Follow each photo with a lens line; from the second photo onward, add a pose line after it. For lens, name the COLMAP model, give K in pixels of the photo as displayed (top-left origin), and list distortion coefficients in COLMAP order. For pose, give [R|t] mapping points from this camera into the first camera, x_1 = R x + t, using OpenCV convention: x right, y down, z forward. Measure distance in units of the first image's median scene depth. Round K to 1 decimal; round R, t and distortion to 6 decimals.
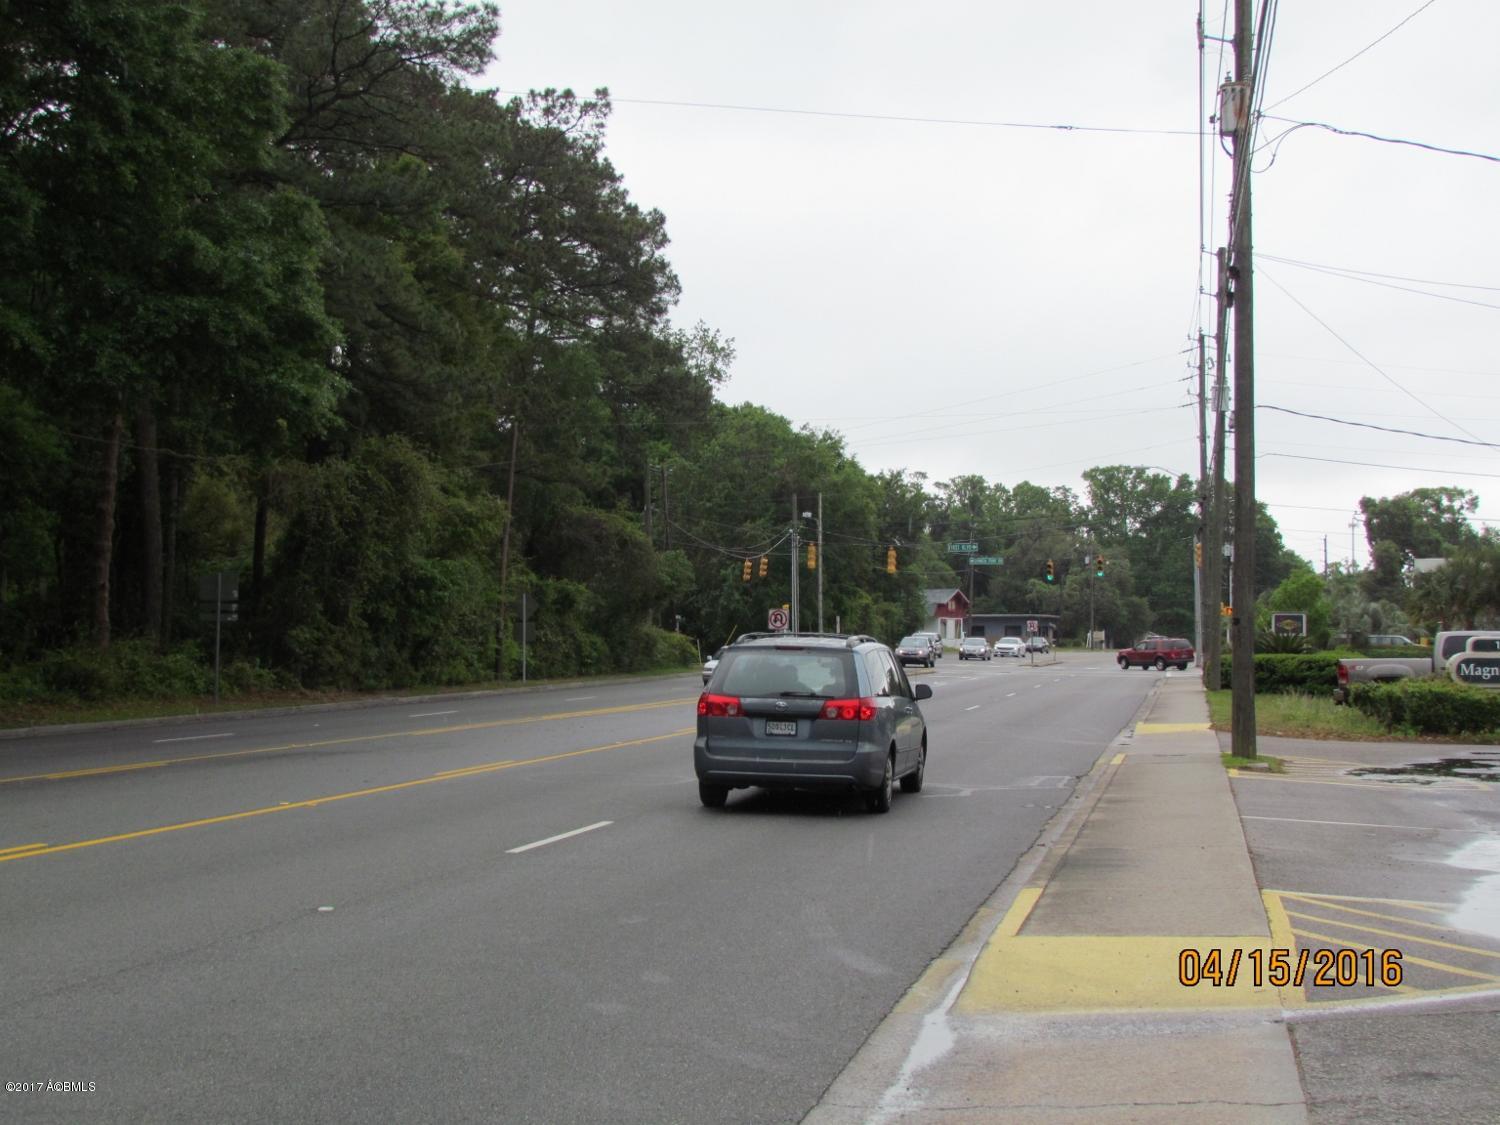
lens RADIAL K [[2060.3, 0, 750.0], [0, 2060.3, 562.5], [0, 0, 1]] dist [-0.184032, 0.668157]
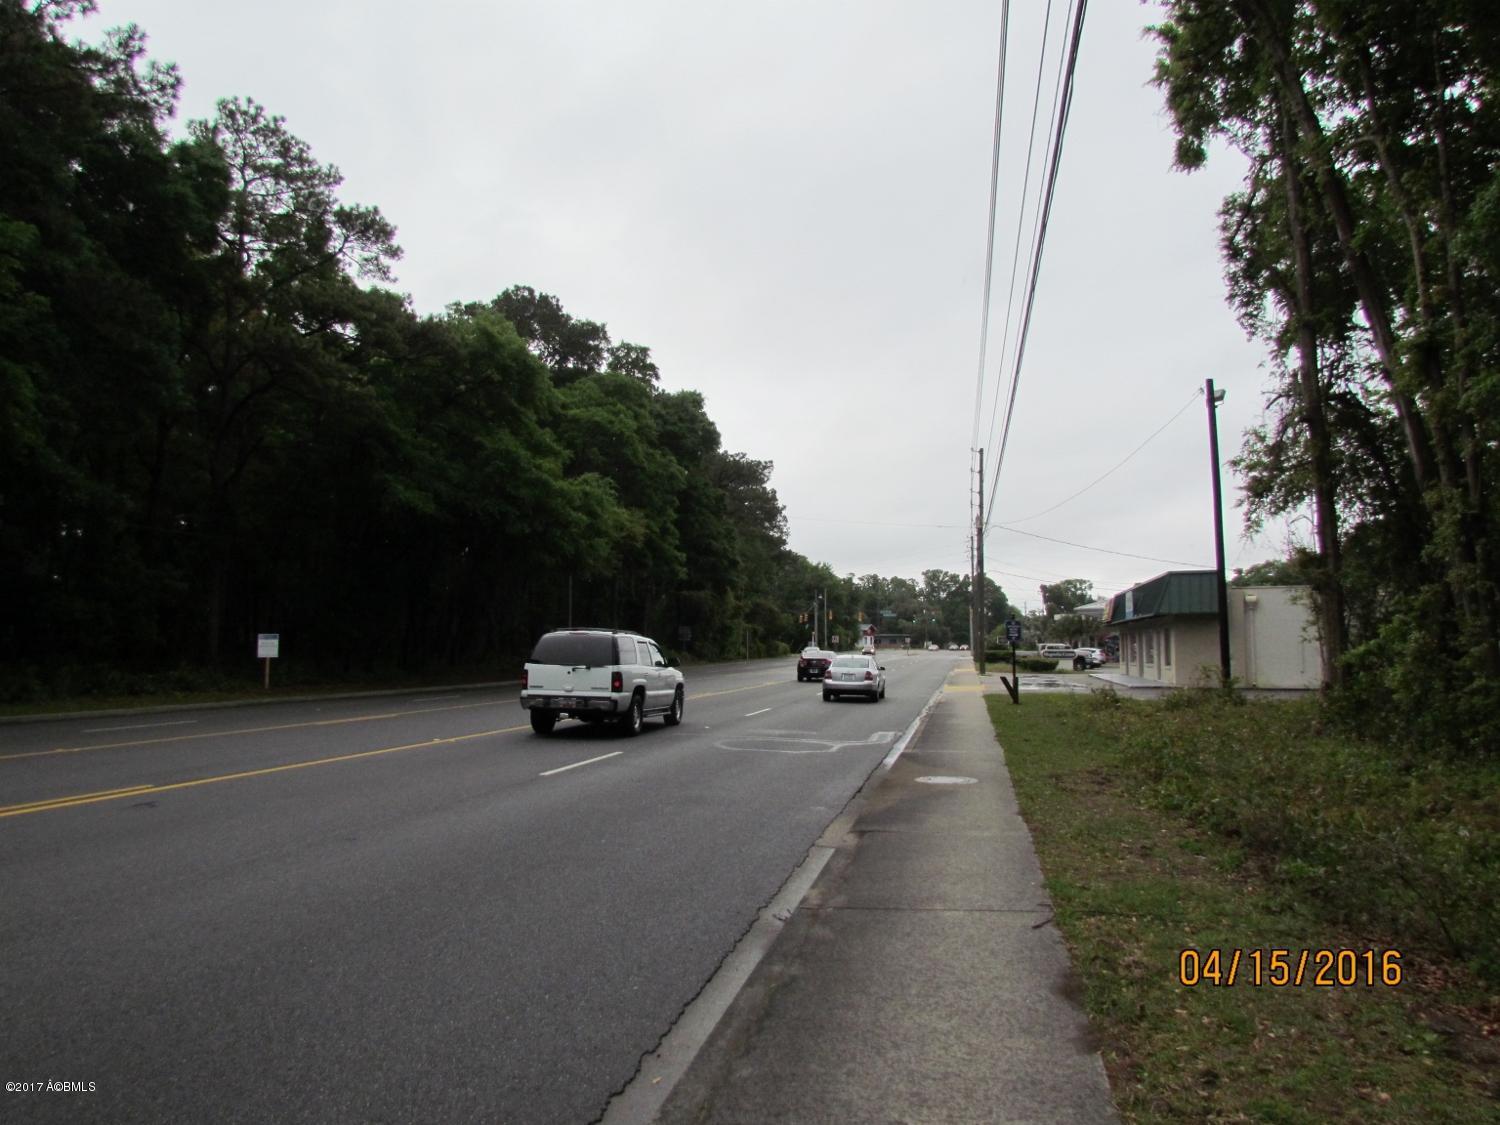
lens RADIAL K [[1036.5, 0, 750.0], [0, 1036.5, 562.5], [0, 0, 1]] dist [-0.080754, 0.000998]
pose [[0.999988, 0.002415, 0.004343, -0.048966], [-0.002231, 0.999118, -0.041937, -0.008717], [-0.004441, 0.041927, 0.999111, -0.225640]]
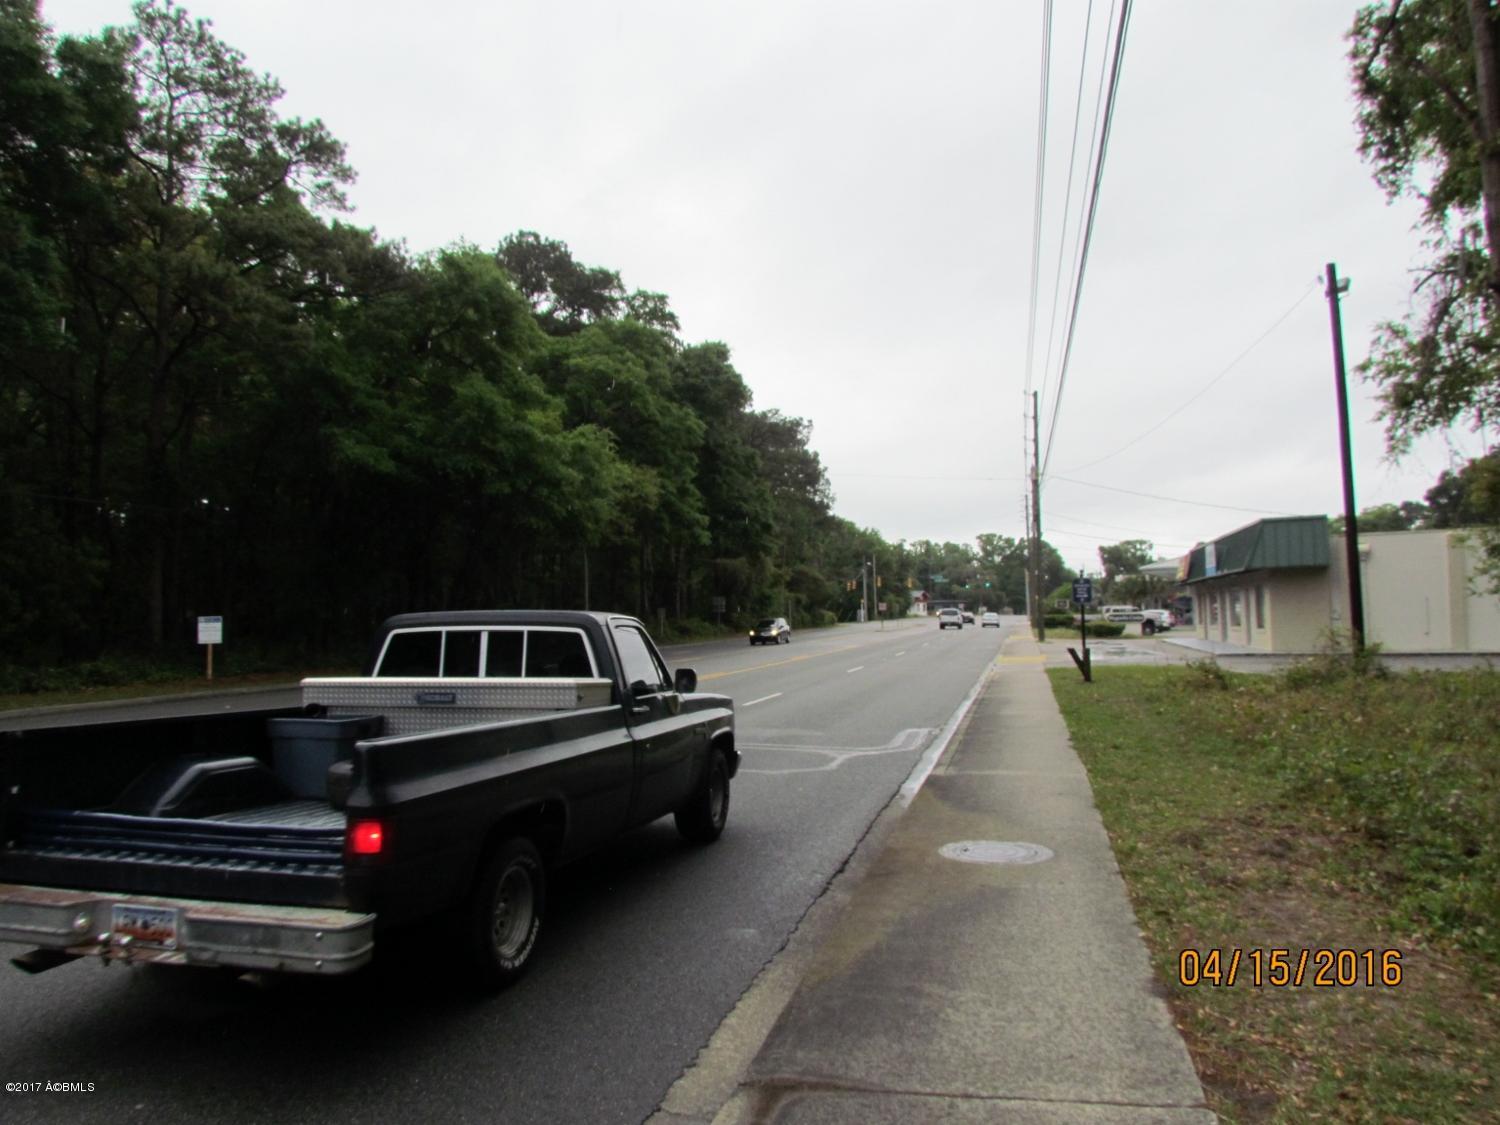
lens RADIAL K [[1022.5, 0, 750.0], [0, 1022.5, 562.5], [0, 0, 1]] dist [-0.059445, 0.004577]
pose [[0.998468, -0.023916, -0.049898, -0.040217], [0.023210, 0.999623, -0.014682, -0.007153], [0.050230, 0.013501, 0.998646, -0.183886]]
